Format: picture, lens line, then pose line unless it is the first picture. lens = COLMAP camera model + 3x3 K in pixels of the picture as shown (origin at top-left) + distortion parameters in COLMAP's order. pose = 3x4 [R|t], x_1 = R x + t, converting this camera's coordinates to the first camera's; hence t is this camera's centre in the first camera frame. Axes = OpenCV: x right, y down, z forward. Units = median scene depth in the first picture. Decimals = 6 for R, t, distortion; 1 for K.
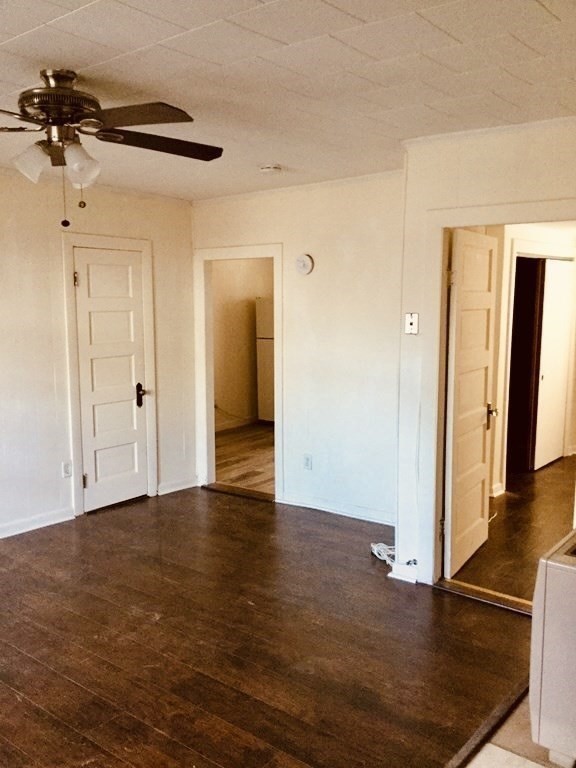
lens RADIAL K [[687.5, 0, 288.0], [0, 687.5, 384.0], [0, 0, 1]] dist [0.112369, -0.191650]
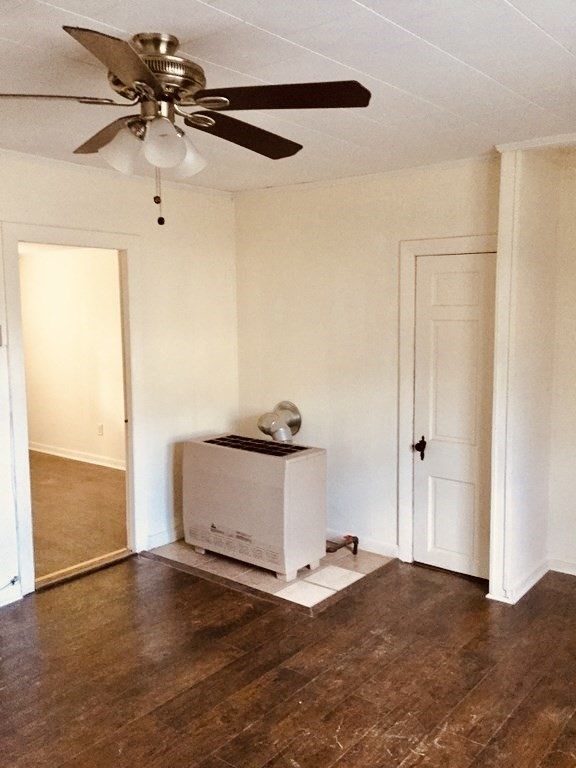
lens RADIAL K [[687.5, 0, 288.0], [0, 687.5, 384.0], [0, 0, 1]] dist [0.112369, -0.191650]
pose [[-0.006350, -0.116683, 0.993149, -1.063523], [0.134748, 0.984011, 0.116471, -0.106660], [-0.990860, 0.134565, 0.009474, 0.796078]]
